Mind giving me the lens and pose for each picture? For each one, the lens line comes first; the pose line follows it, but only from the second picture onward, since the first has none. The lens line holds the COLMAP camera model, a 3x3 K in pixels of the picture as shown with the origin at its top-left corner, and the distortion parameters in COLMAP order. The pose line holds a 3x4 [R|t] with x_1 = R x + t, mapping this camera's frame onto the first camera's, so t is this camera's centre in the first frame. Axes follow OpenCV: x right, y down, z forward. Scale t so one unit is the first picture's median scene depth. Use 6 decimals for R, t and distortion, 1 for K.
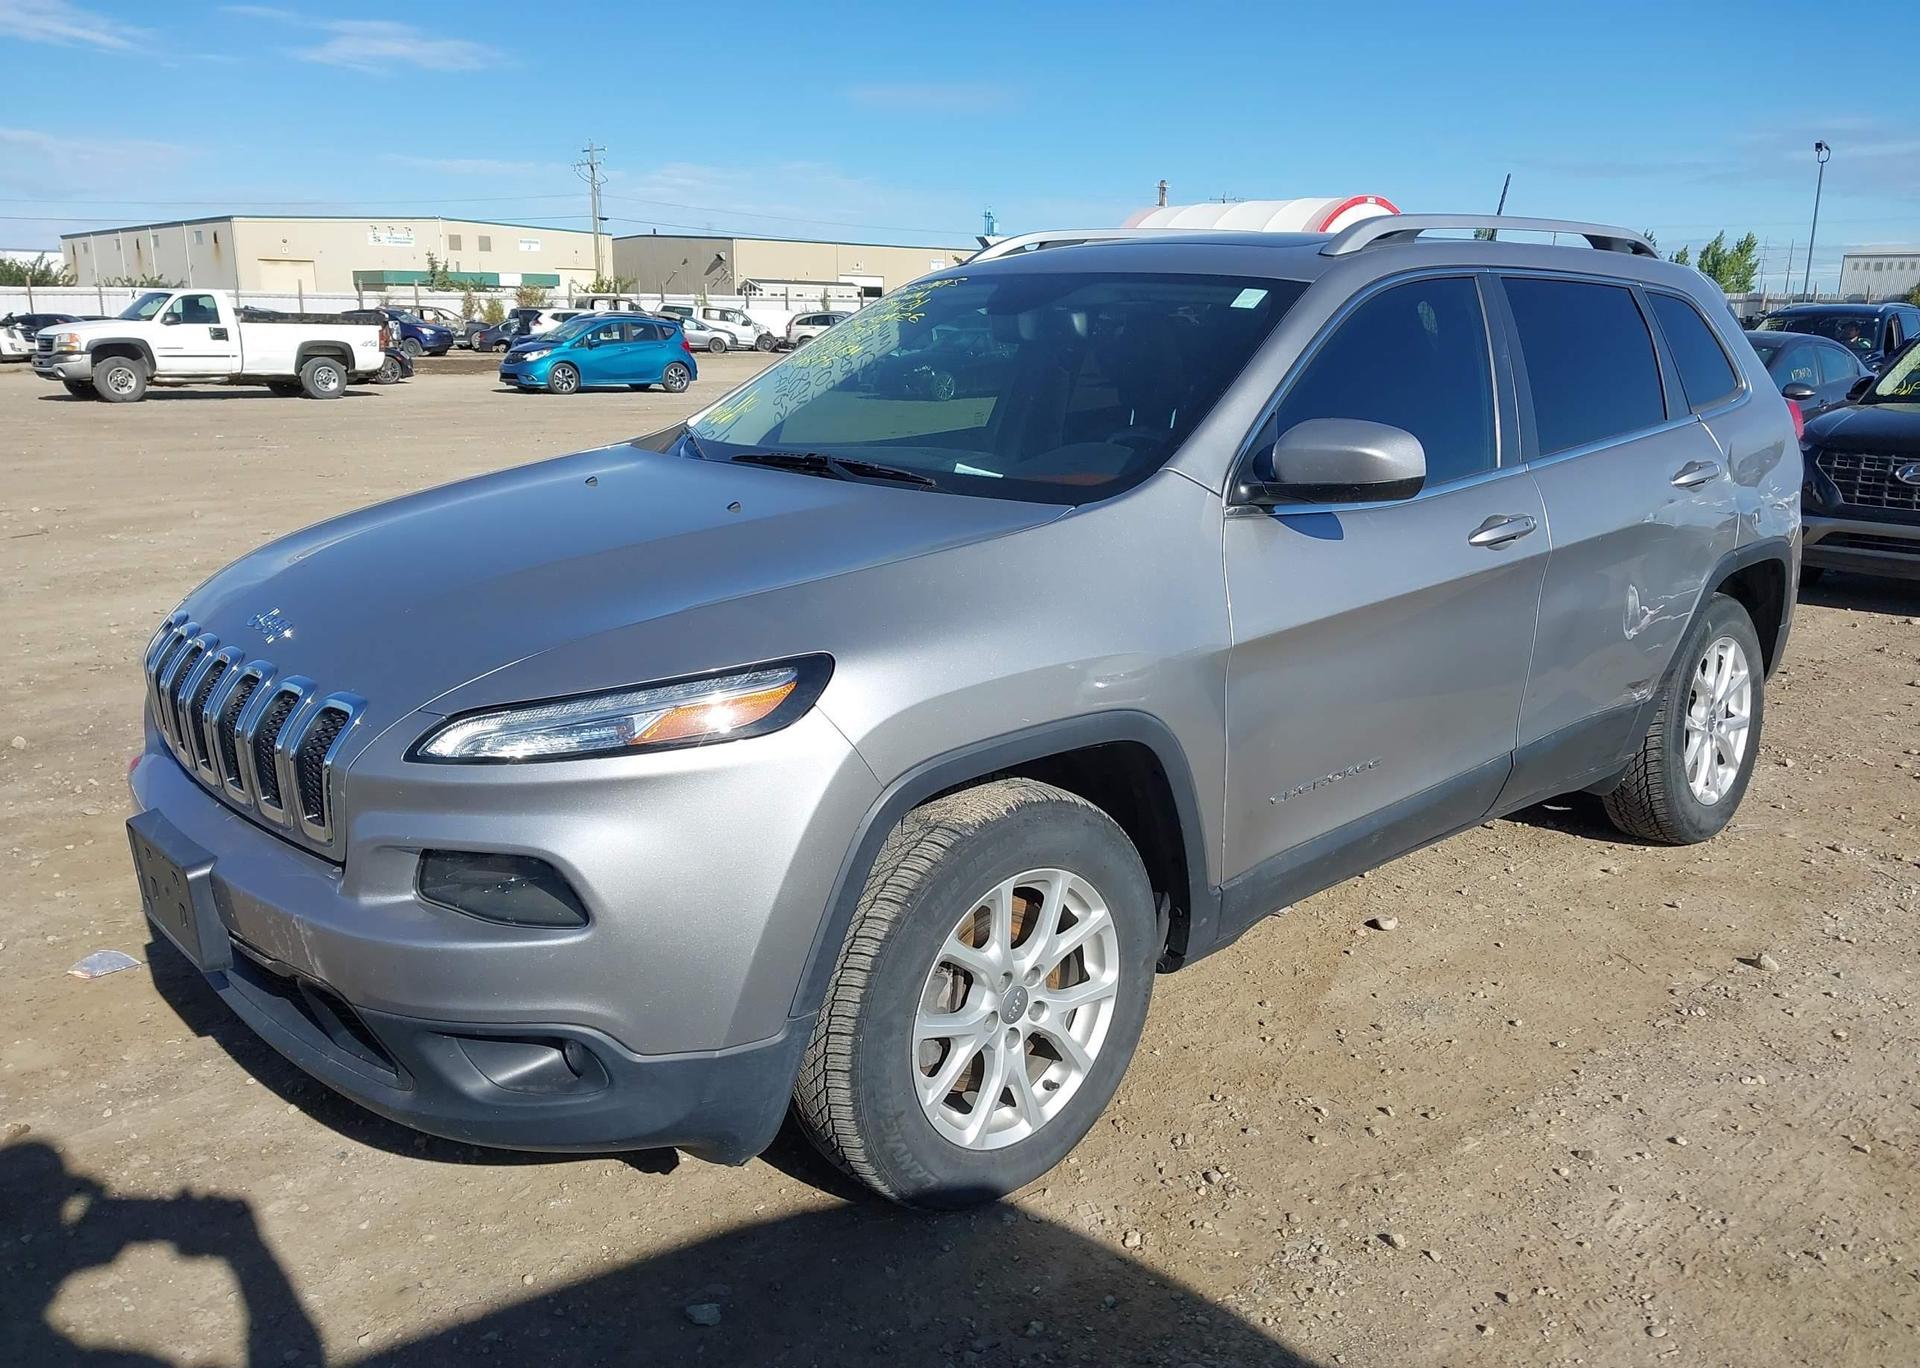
lens RADIAL K [[1494.3, 0, 951.5], [0, 1494.3, 663.4], [0, 0, 1]] dist [0.004879, -0.004473]
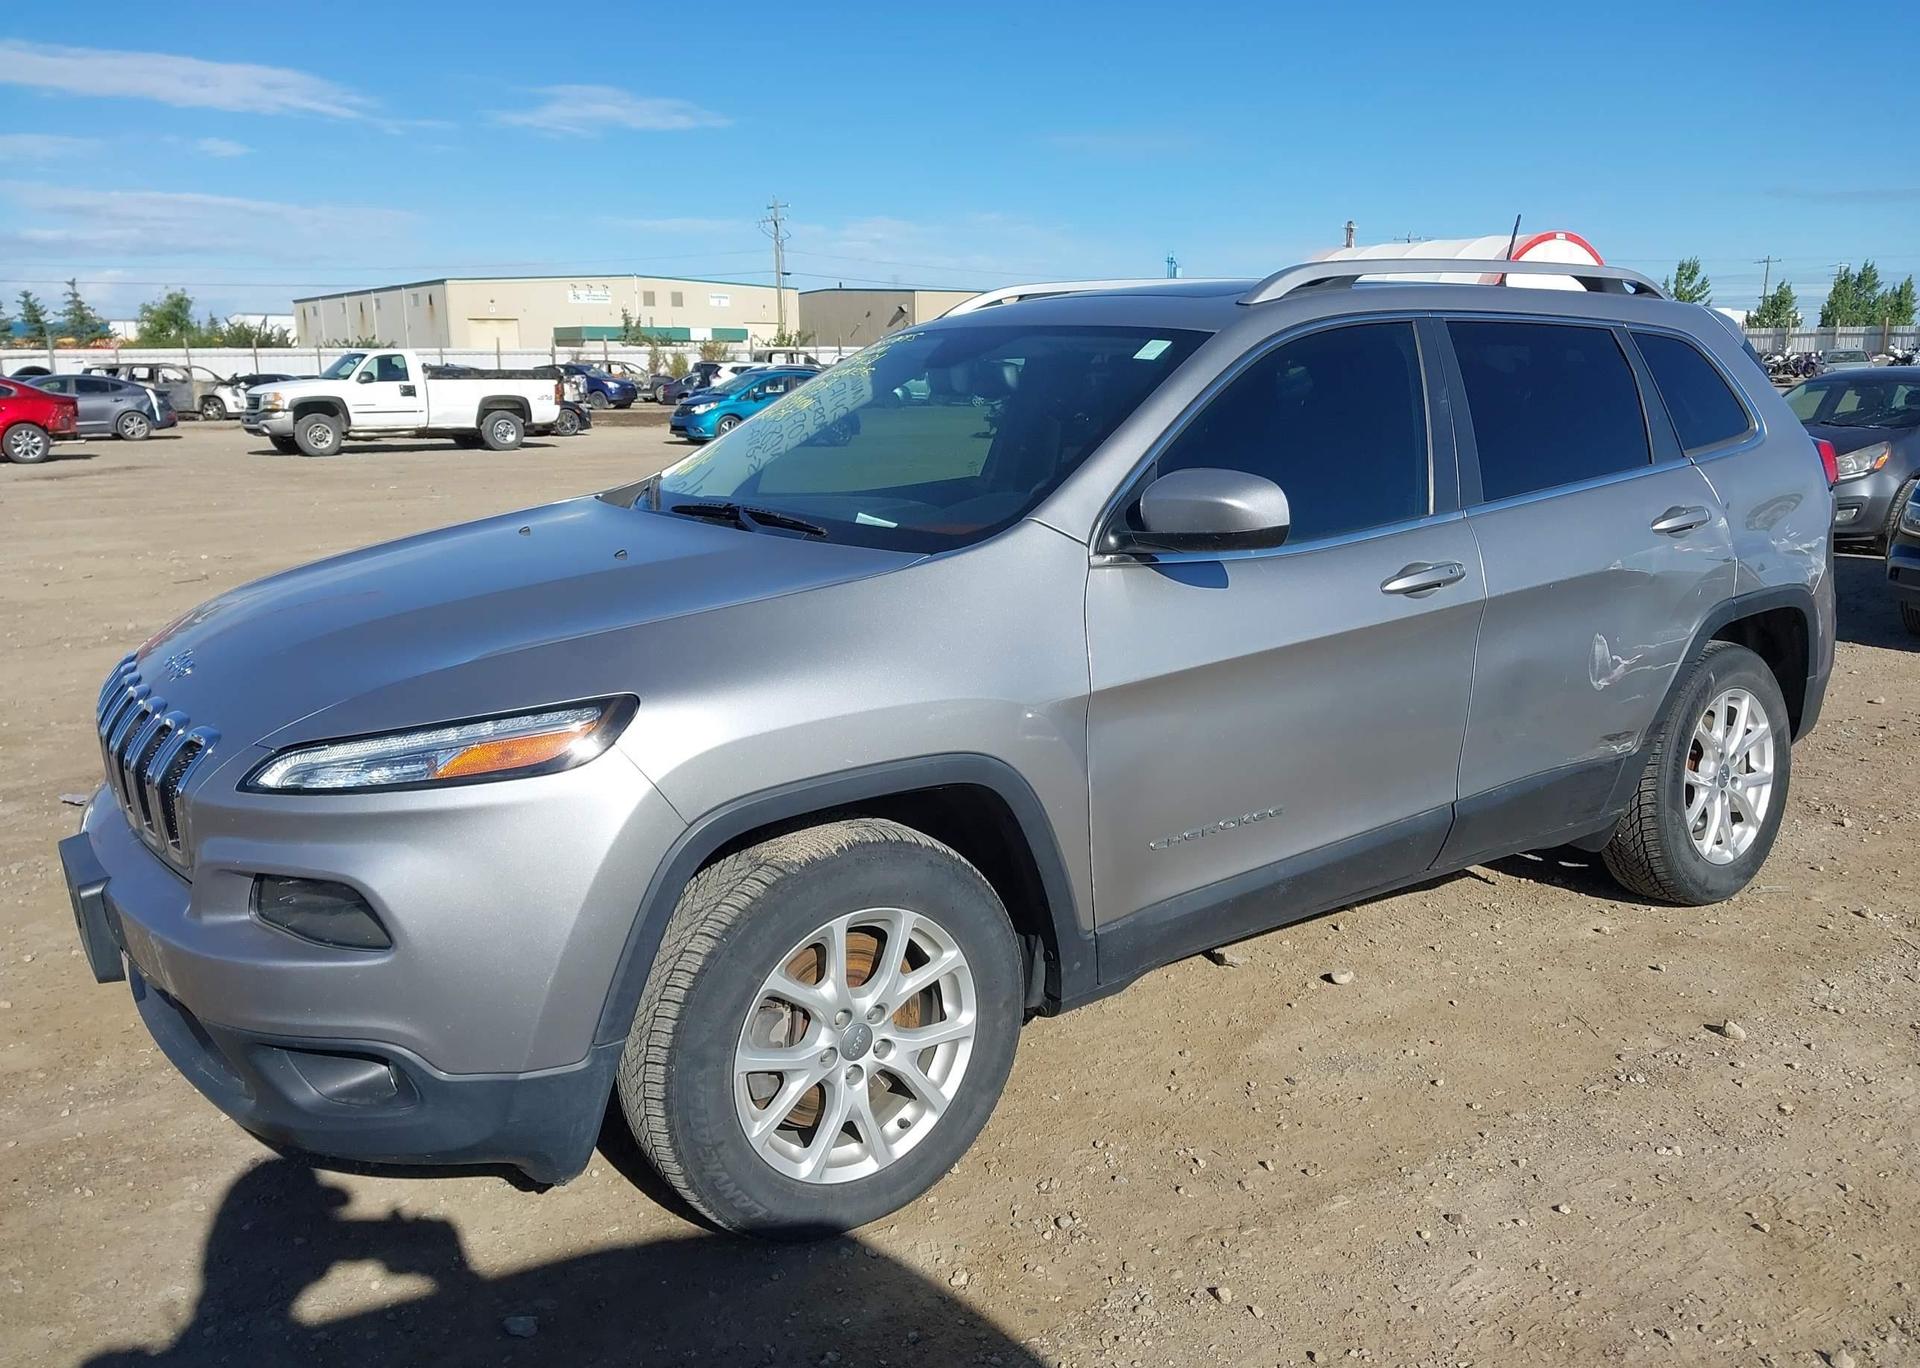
lens RADIAL K [[1494.3, 0, 951.5], [0, 1494.3, 663.4], [0, 0, 1]] dist [0.004879, -0.004473]
pose [[0.993305, 0.006996, -0.115313, 0.183578], [-0.010470, 0.999508, -0.029556, -0.000483], [0.115049, 0.030566, 0.992889, -0.013491]]
